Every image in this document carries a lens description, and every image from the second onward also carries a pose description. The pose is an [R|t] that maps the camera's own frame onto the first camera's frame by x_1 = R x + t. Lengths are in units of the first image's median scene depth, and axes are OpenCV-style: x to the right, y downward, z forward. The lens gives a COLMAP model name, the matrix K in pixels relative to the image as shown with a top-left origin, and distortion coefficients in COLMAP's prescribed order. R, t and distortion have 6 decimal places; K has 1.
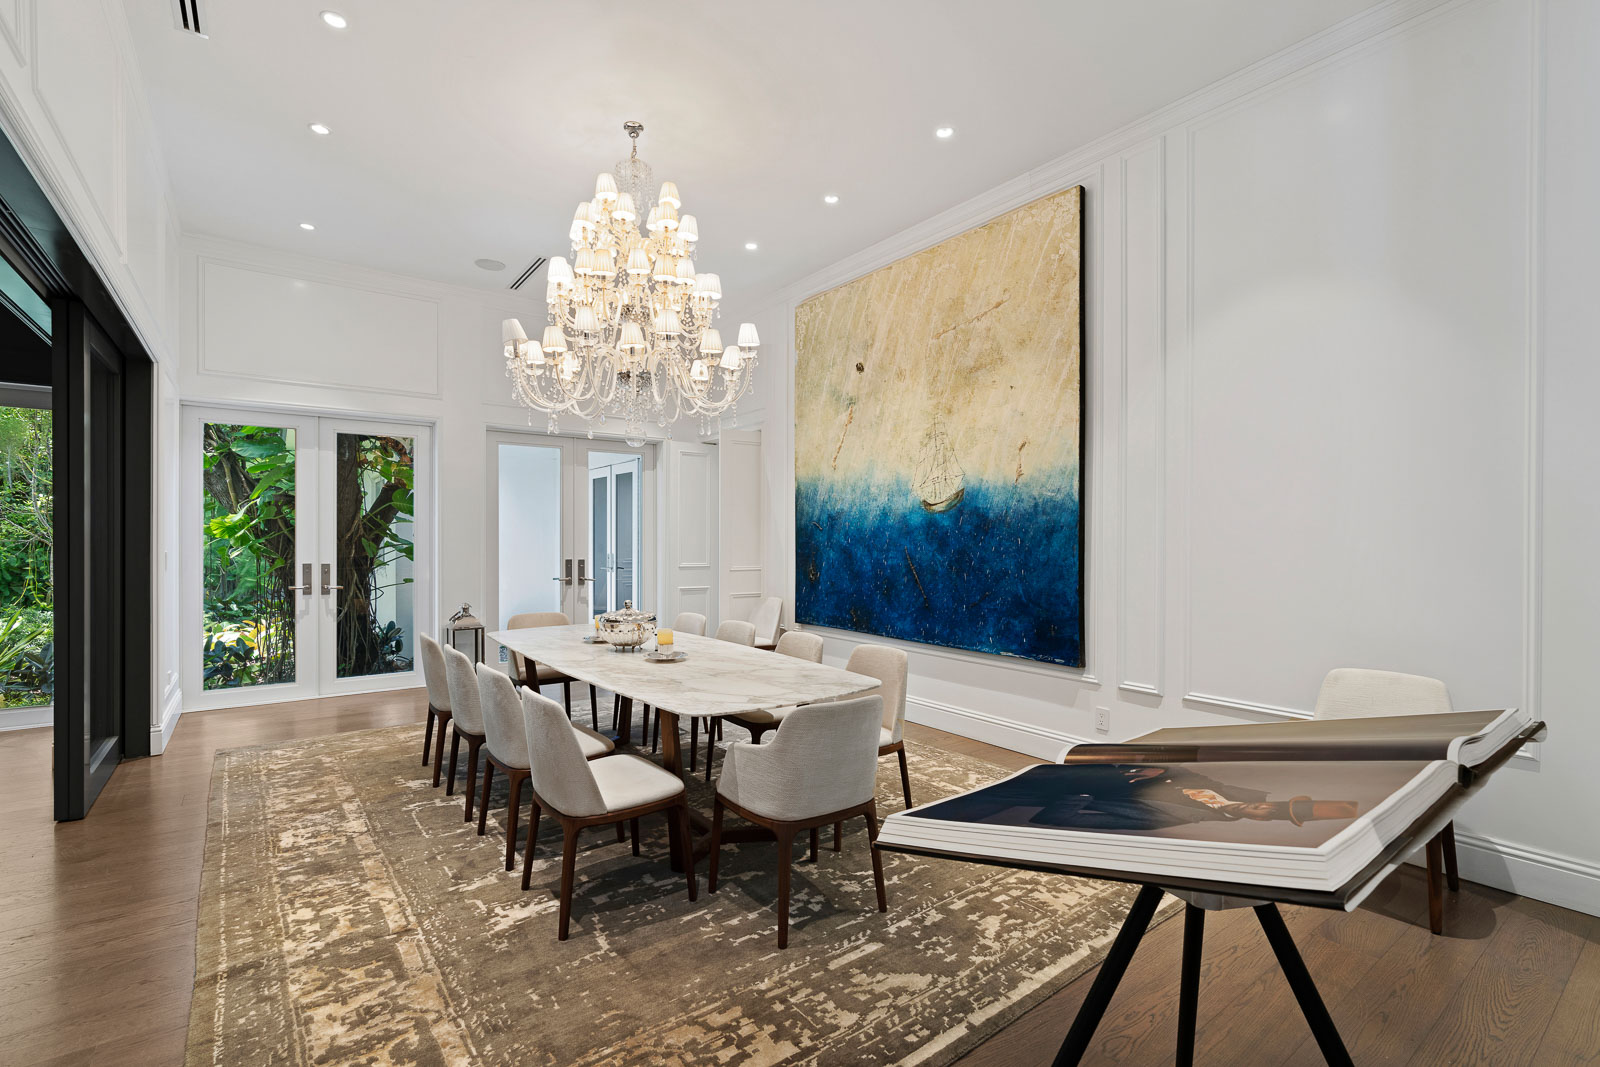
lens RADIAL K [[727.4, 0, 798.5], [0, 727.4, 542.9], [0, 0, 1]] dist [-0.004917, 0.001891]
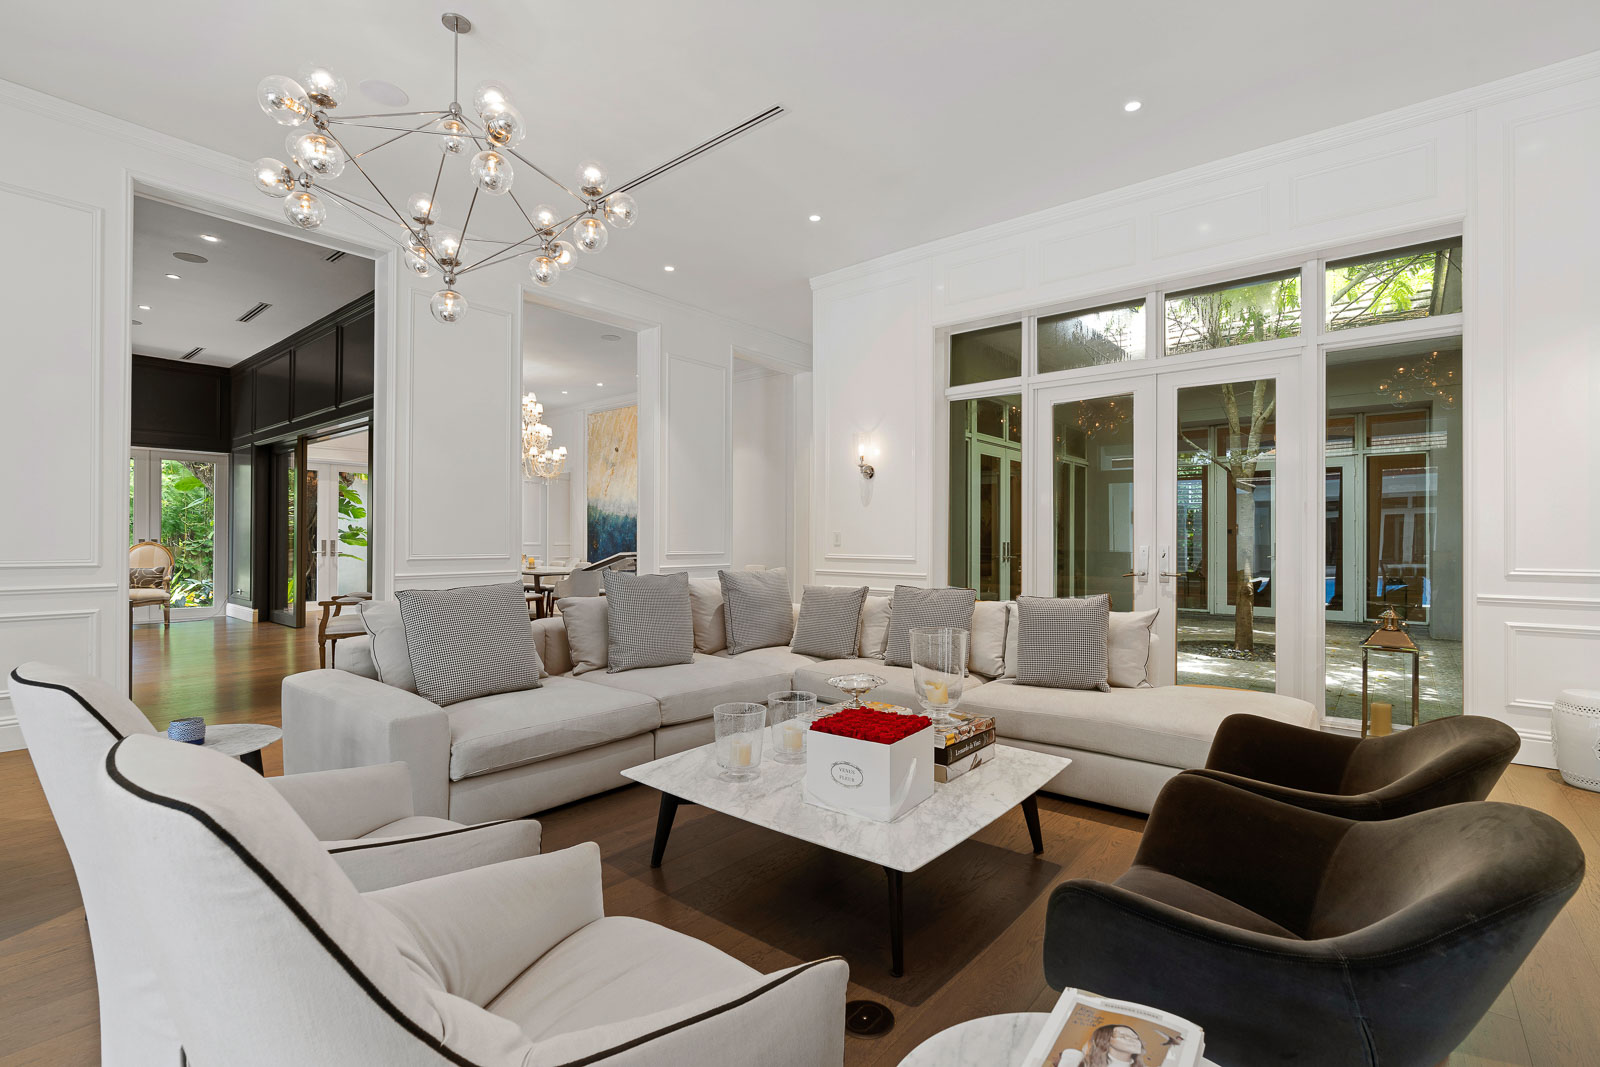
lens RADIAL K [[727.4, 0, 801.6], [0, 727.4, 531.5], [0, 0, 1]] dist [-0.004917, 0.001891]
pose [[0.970906, 0.003717, 0.239431, 0.097576], [-0.000842, 0.999926, -0.012106, 0.029254], [-0.239458, 0.011552, 0.970838, -1.198194]]
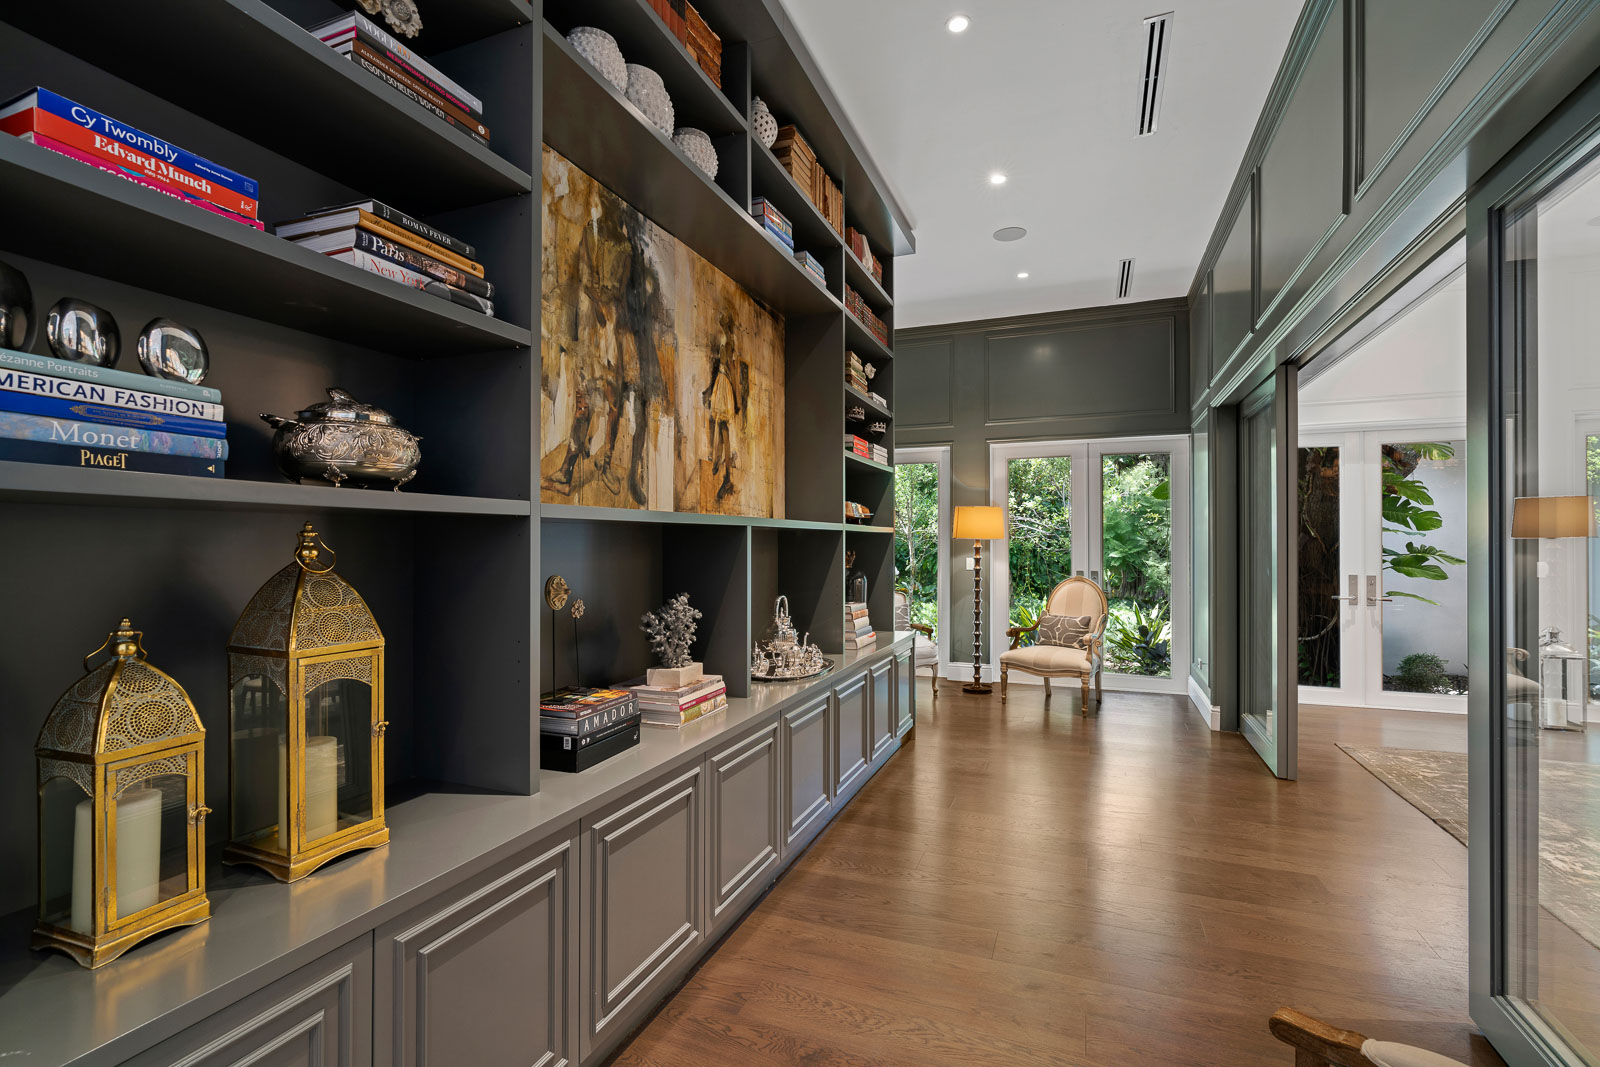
lens RADIAL K [[727.4, 0, 792.0], [0, 727.4, 539.5], [0, 0, 1]] dist [-0.004917, 0.001891]
pose [[0.519410, -0.004479, -0.854514, -0.211898], [-0.002937, 0.999971, -0.007027, -0.011992], [0.854520, 0.006160, 0.519381, -0.219275]]
